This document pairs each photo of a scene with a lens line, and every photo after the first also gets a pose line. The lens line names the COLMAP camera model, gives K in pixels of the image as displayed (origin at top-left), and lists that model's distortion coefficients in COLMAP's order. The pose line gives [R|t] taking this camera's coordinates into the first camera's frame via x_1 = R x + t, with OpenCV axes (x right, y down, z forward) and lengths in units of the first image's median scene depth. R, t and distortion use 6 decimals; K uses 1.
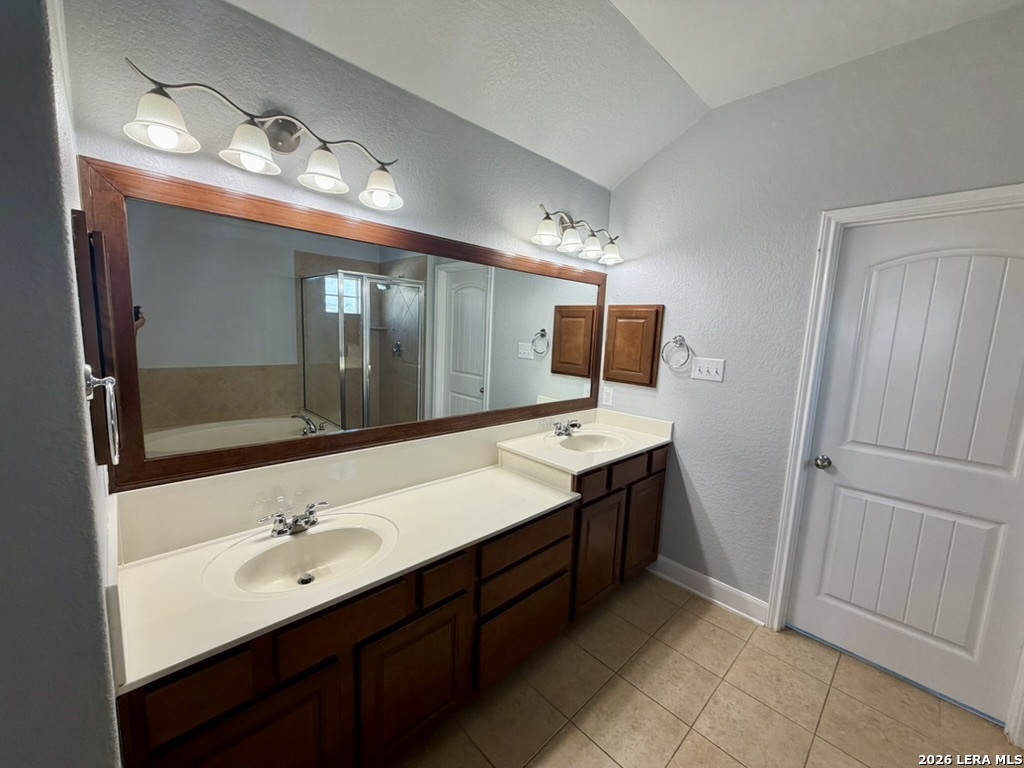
lens RADIAL K [[409.9, 0, 512.0], [0, 409.9, 384.0], [0, 0, 1]] dist [0.001390, 0.000537]
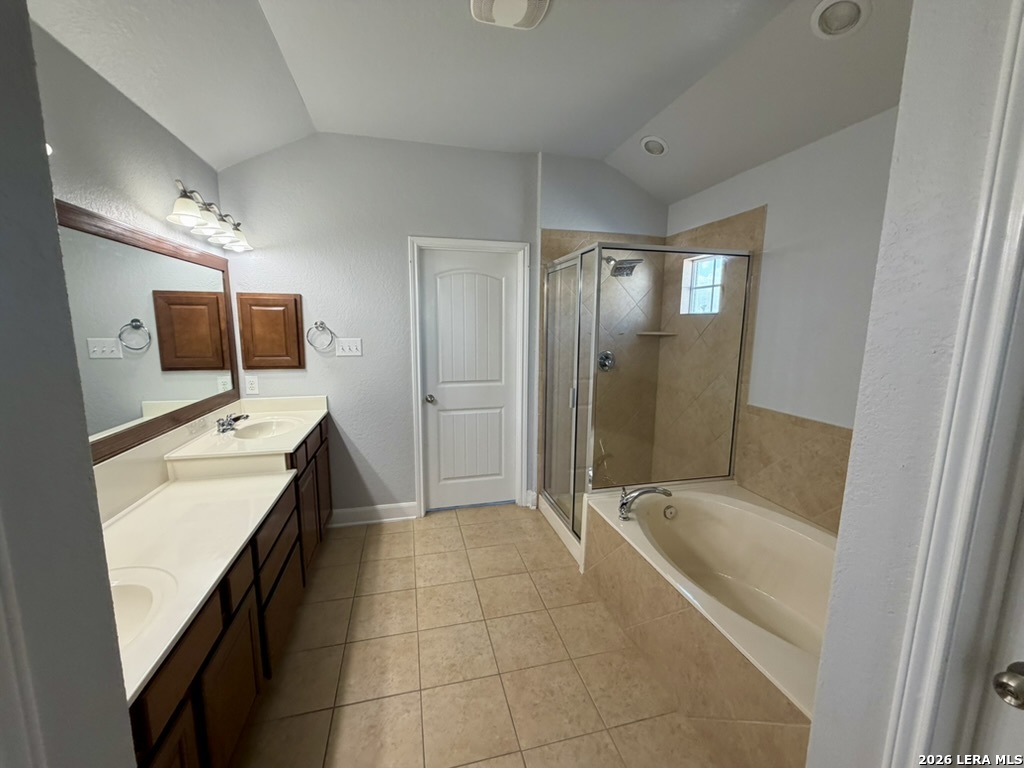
lens RADIAL K [[409.9, 0, 512.0], [0, 409.9, 384.0], [0, 0, 1]] dist [0.001390, 0.000537]
pose [[0.486436, -0.167628, 0.857485, -0.352302], [0.131577, 0.984285, 0.117774, -0.007261], [-0.863752, 0.055536, 0.500848, -0.048155]]
